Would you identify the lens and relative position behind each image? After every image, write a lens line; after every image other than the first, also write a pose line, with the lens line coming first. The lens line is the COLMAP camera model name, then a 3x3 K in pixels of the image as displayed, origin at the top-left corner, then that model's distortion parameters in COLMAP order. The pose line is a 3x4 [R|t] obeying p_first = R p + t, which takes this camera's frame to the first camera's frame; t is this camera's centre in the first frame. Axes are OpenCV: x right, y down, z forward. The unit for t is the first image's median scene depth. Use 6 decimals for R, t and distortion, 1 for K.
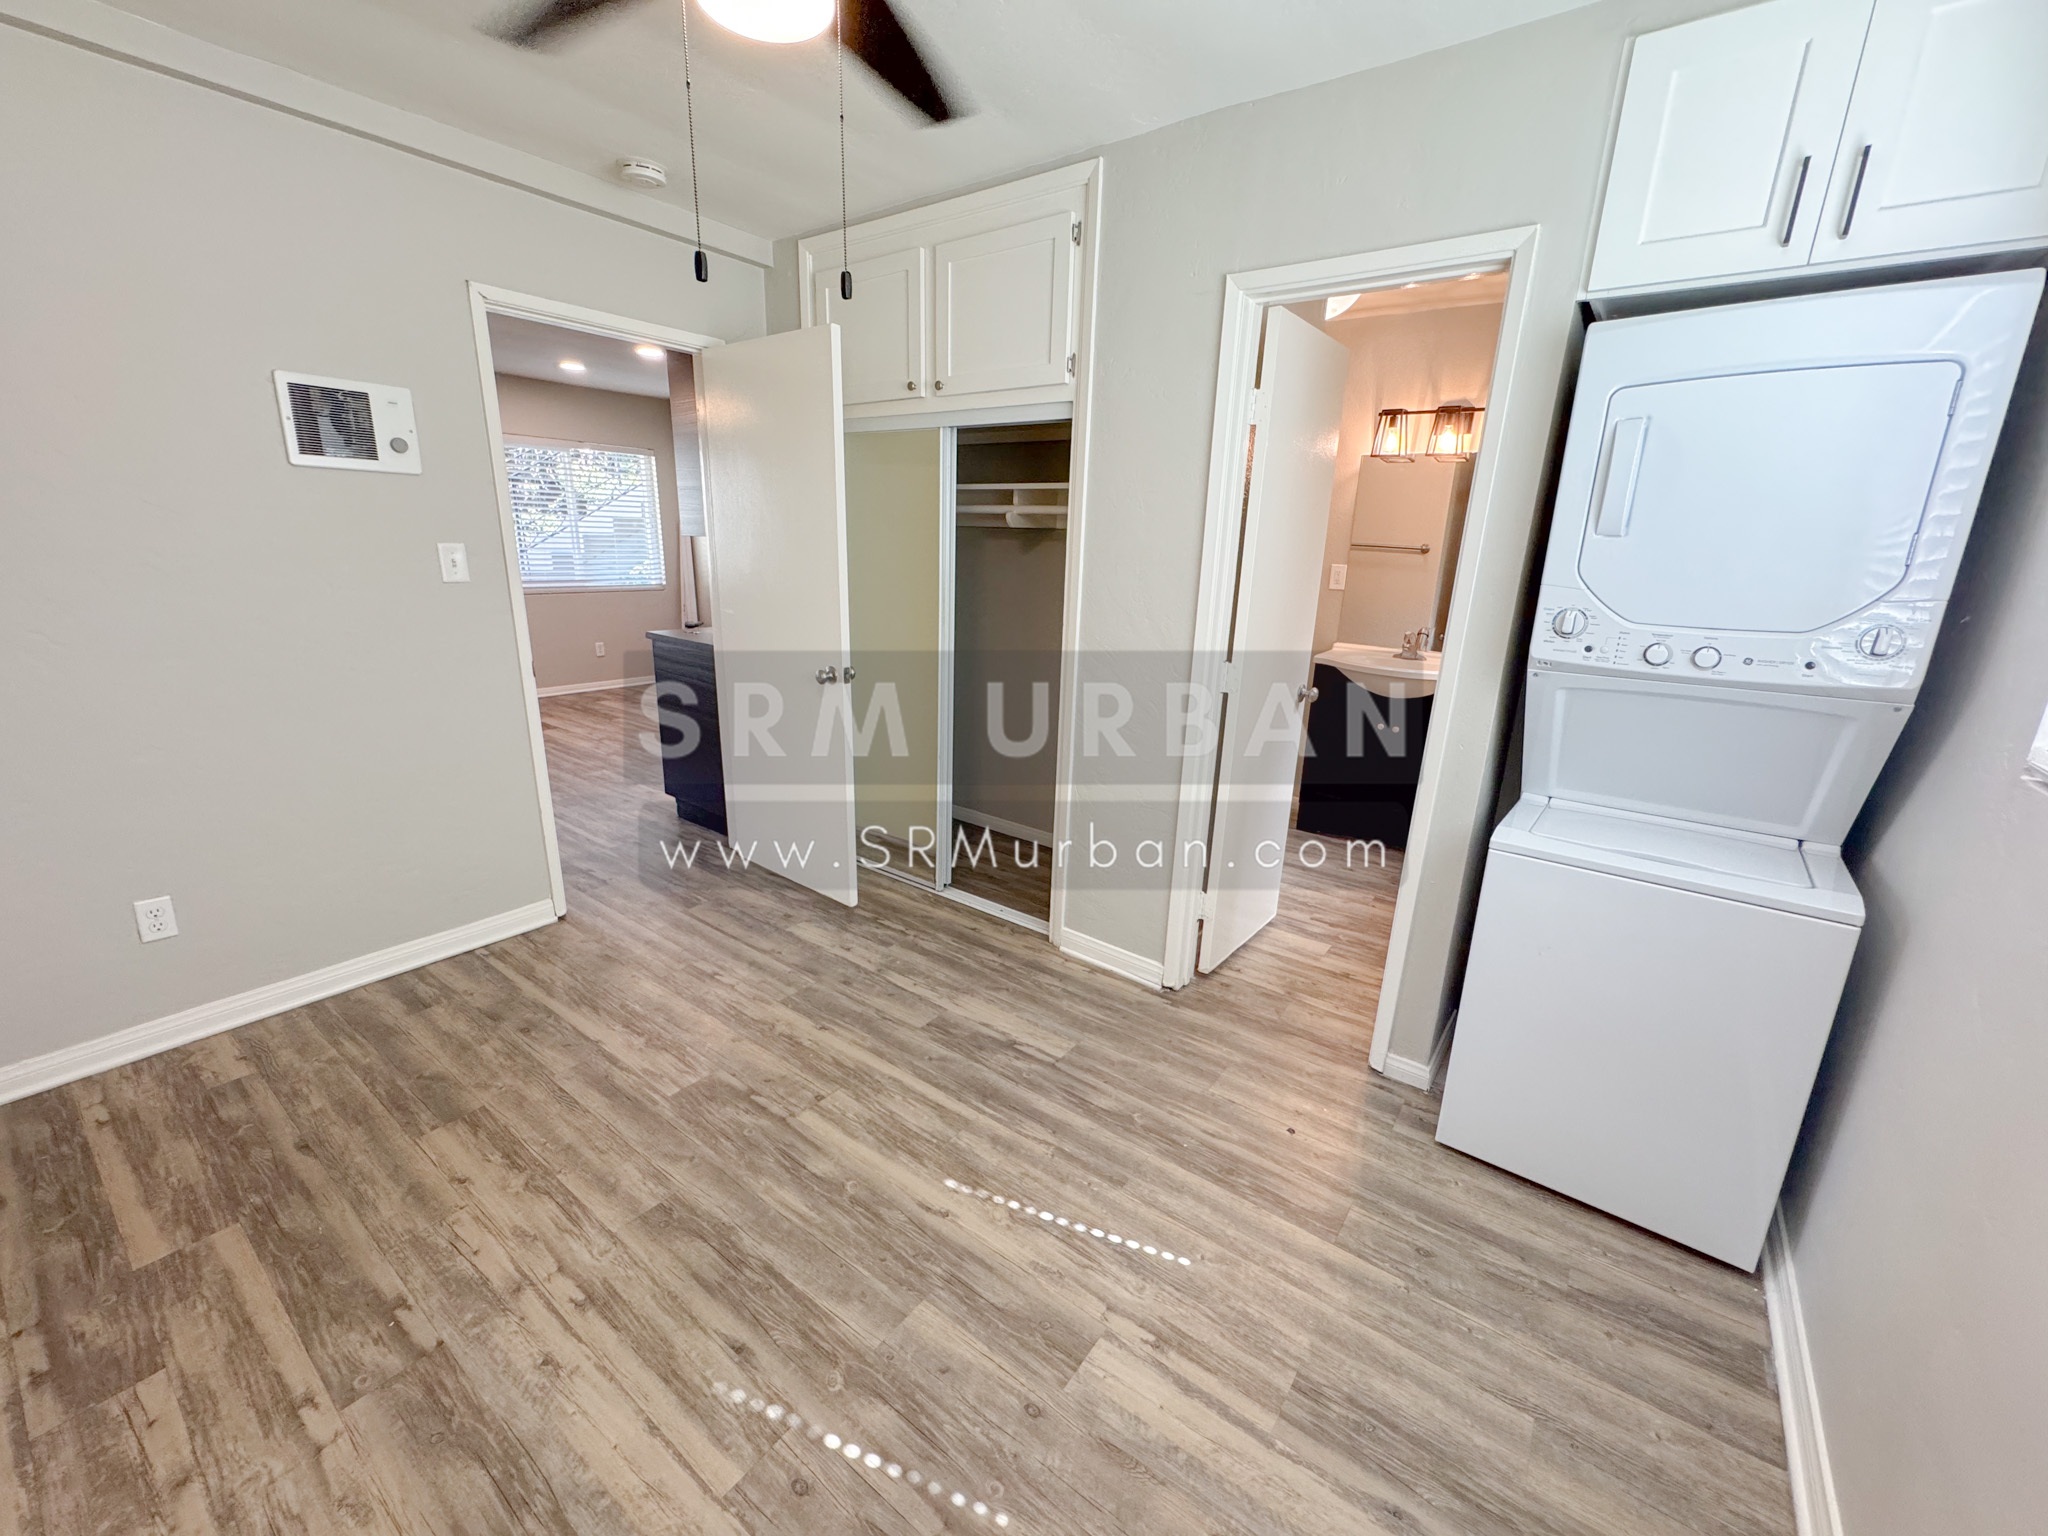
lens RADIAL K [[819.2, 0, 1024.0], [0, 819.2, 768.0], [0, 0, 1]] dist [-0.003494, 0.000685]
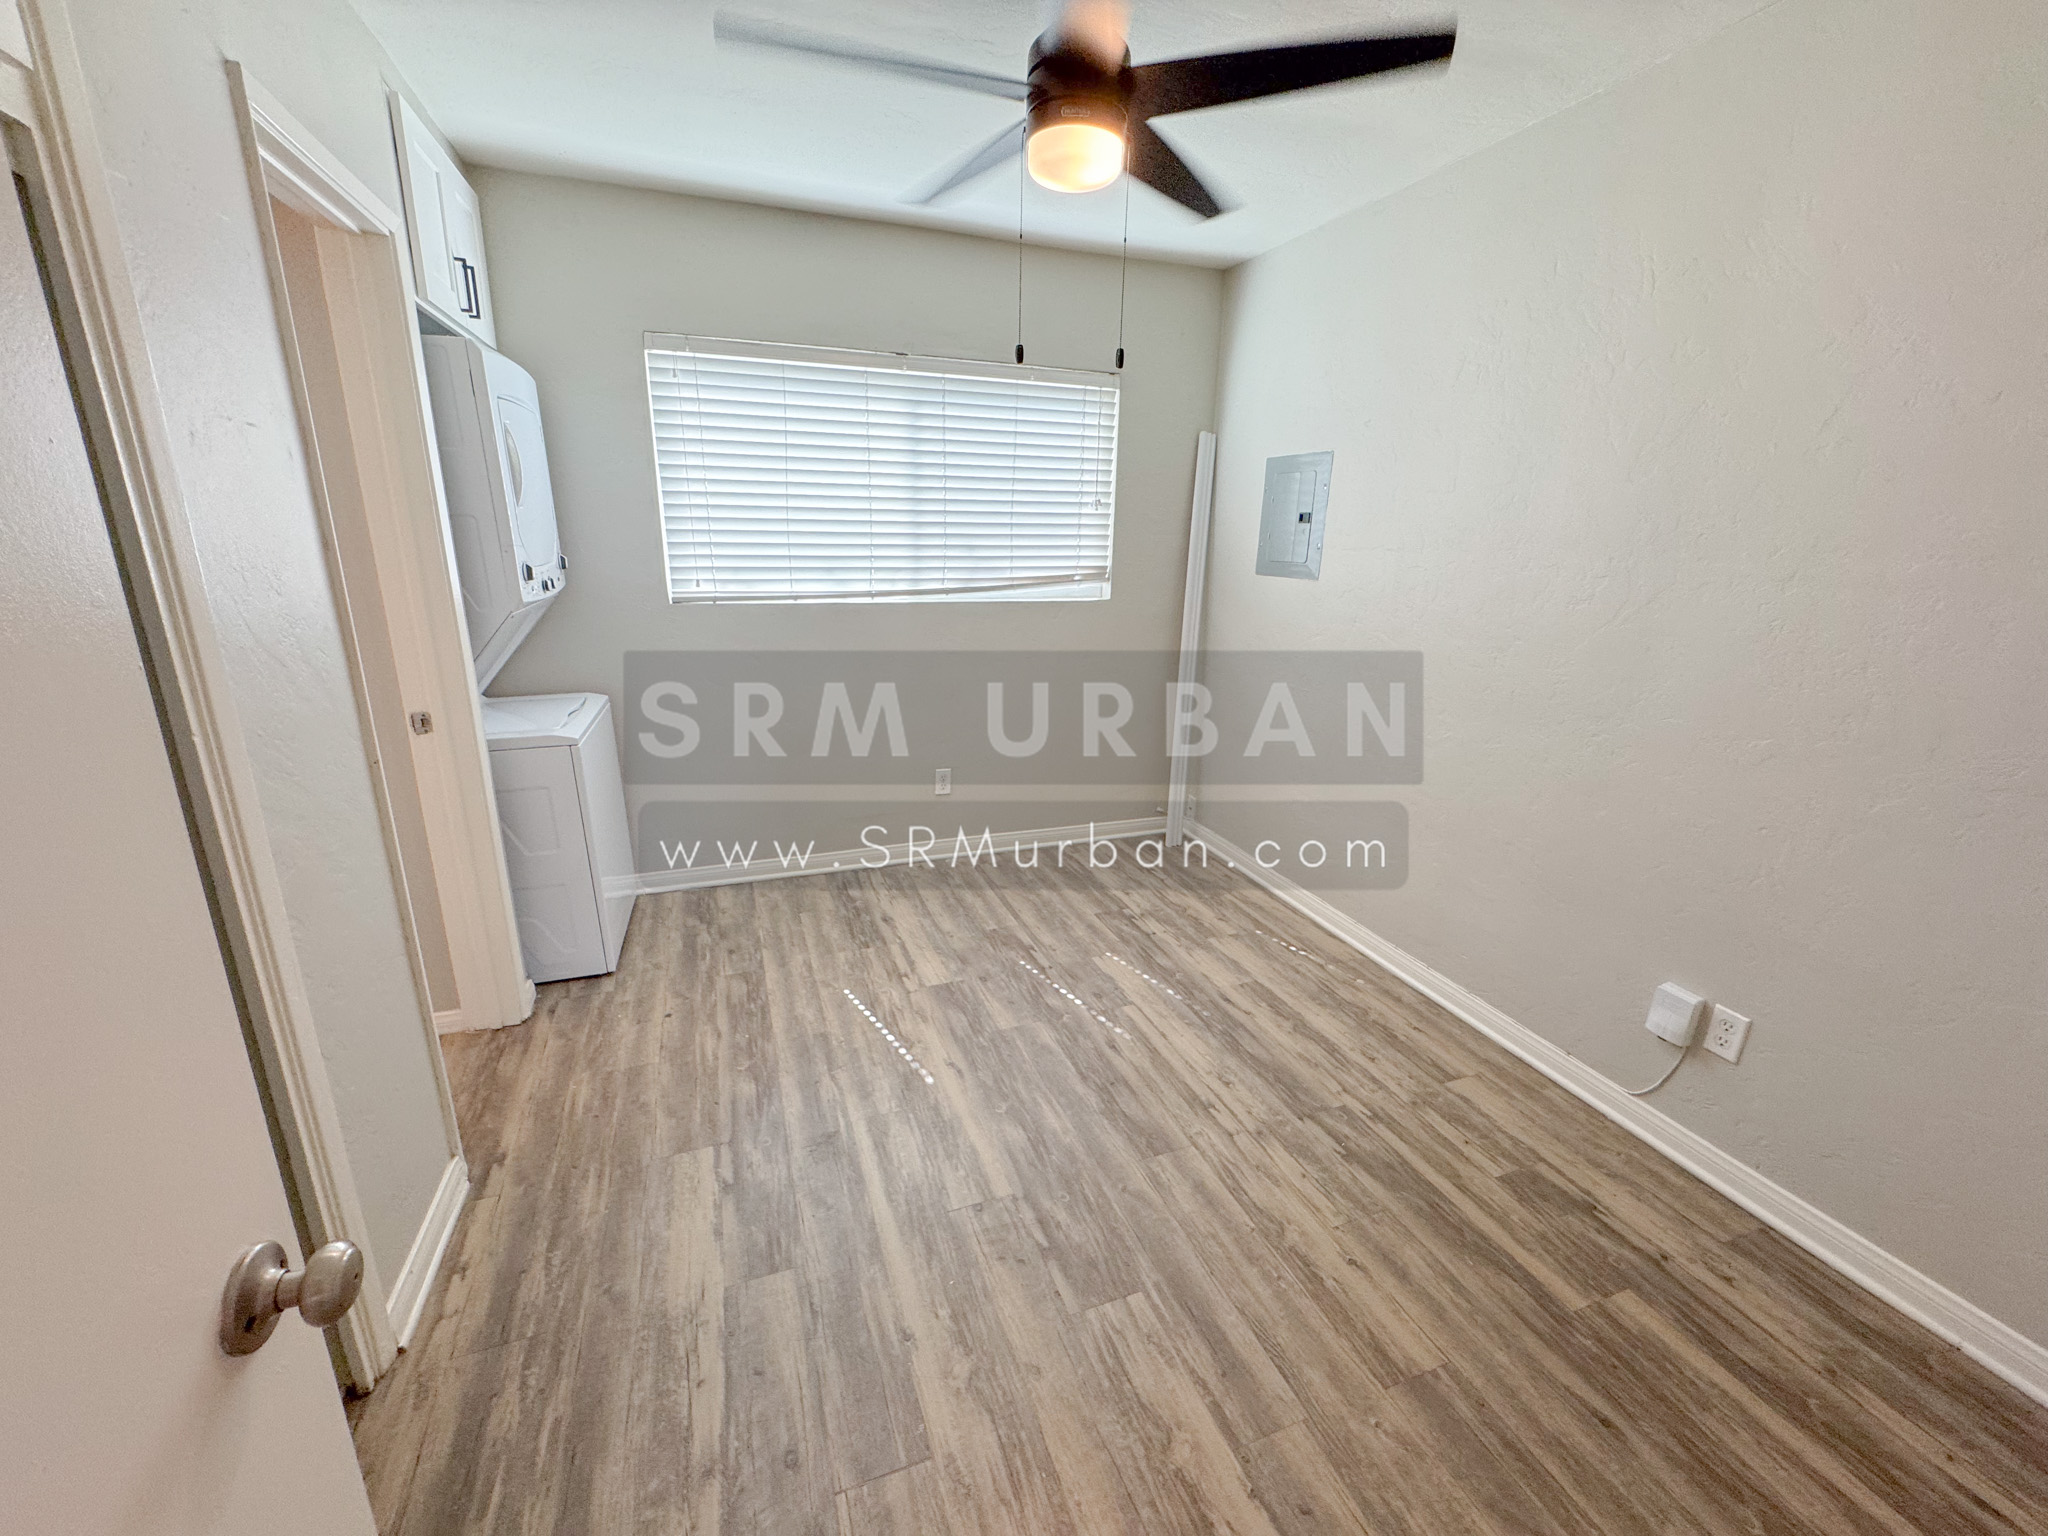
lens RADIAL K [[819.2, 0, 1024.0], [0, 819.2, 768.0], [0, 0, 1]] dist [-0.003494, 0.000685]
pose [[-0.836604, -0.199619, 0.510144, -0.655192], [0.104860, 0.855670, 0.506787, -0.423158], [-0.537679, 0.477473, -0.694925, 1.400622]]
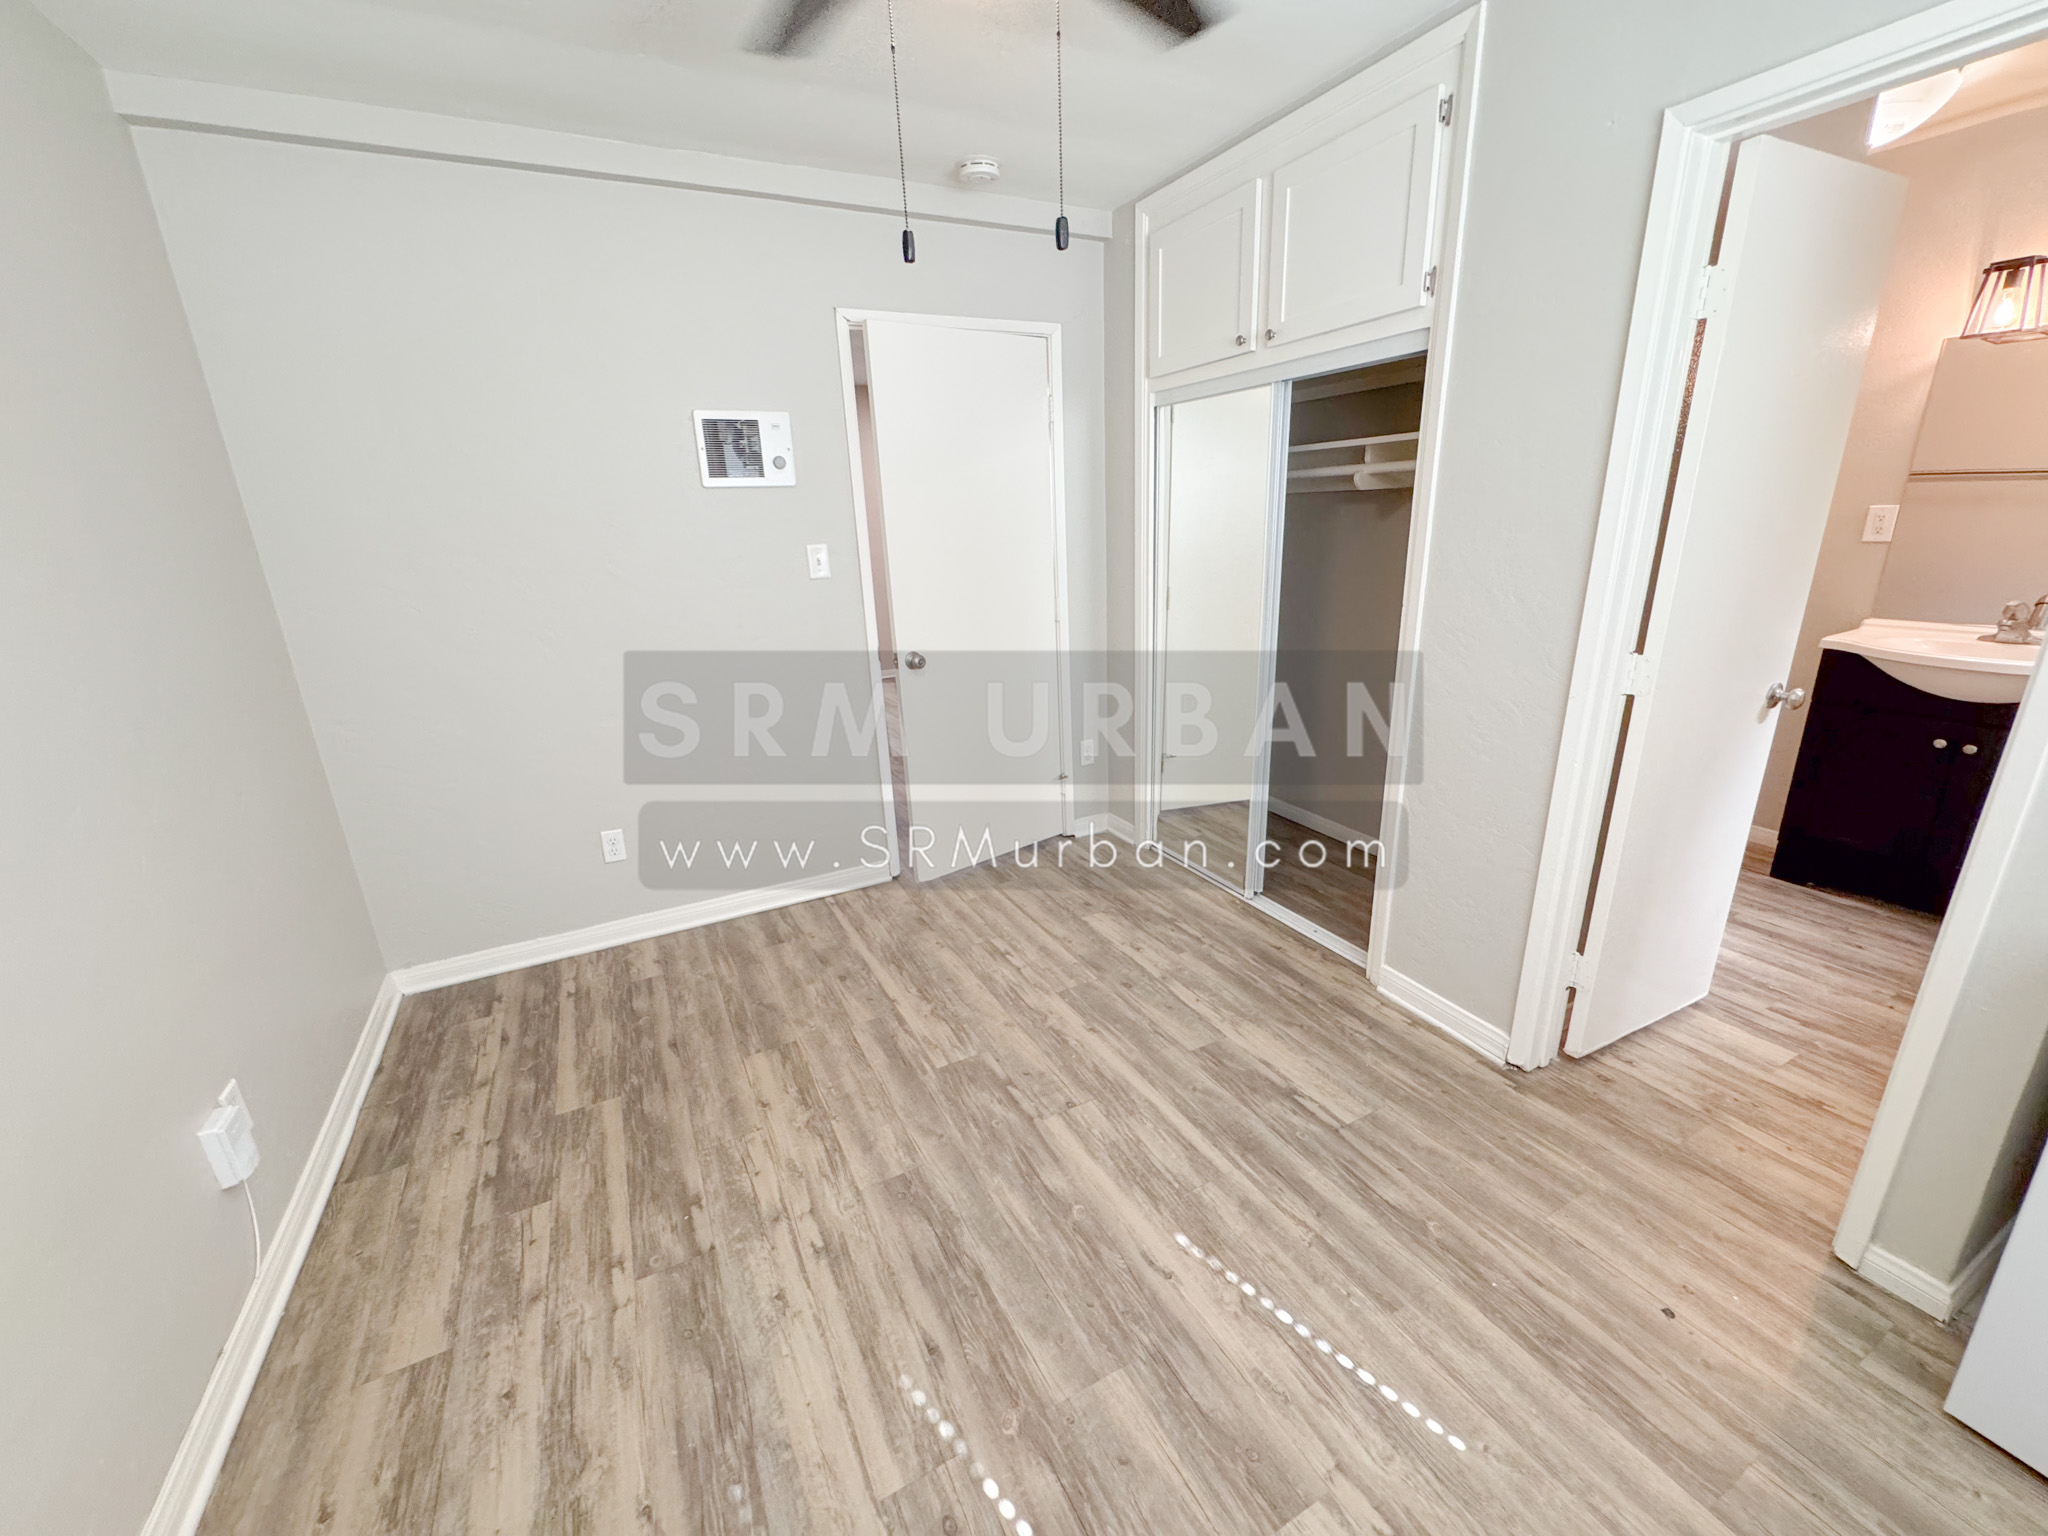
lens RADIAL K [[819.2, 0, 1024.0], [0, 819.2, 768.0], [0, 0, 1]] dist [-0.003494, 0.000685]
pose [[0.896817, 0.067739, -0.437184, 0.101342], [-0.054765, 0.997606, 0.042230, -0.033548], [0.438998, -0.013930, 0.898380, 0.116114]]
